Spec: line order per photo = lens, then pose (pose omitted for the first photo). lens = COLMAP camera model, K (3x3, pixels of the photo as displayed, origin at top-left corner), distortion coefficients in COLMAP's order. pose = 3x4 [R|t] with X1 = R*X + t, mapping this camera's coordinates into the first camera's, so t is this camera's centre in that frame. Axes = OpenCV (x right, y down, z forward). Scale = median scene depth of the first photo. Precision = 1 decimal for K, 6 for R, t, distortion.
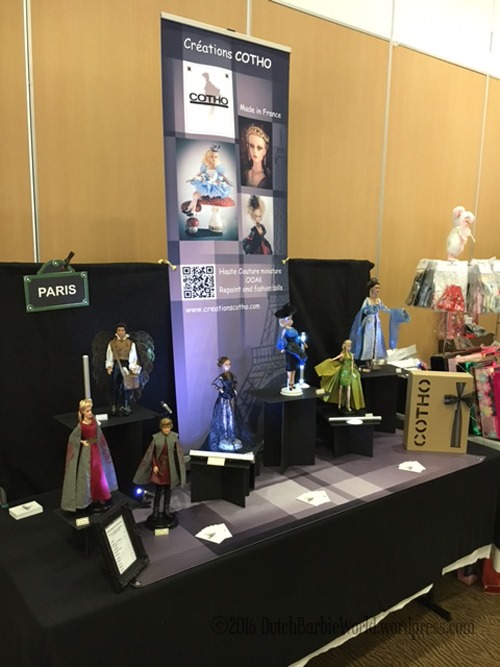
lens RADIAL K [[569.2, 0, 249.9], [0, 569.2, 333.4], [0, 0, 1]] dist [0.030788, -0.021746]
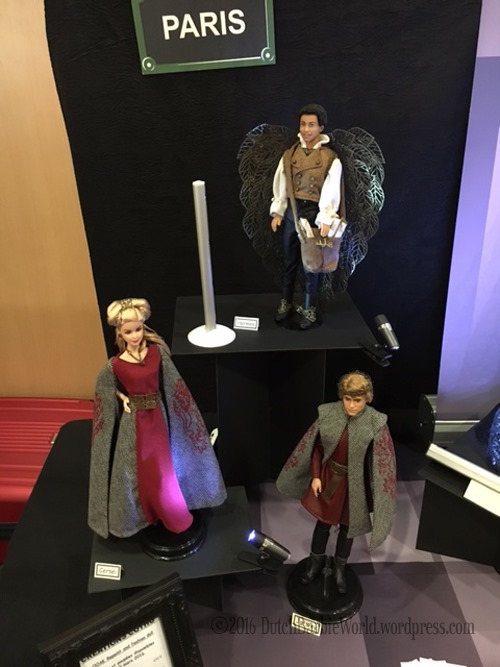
lens RADIAL K [[569.2, 0, 251.4], [0, 569.2, 335.4], [0, 0, 1]] dist [0.030788, -0.021746]
pose [[0.809779, 0.239281, -0.535725, -0.008840], [-0.063243, 0.943340, 0.325747, 0.006547], [0.583316, -0.229902, 0.779030, 0.629632]]
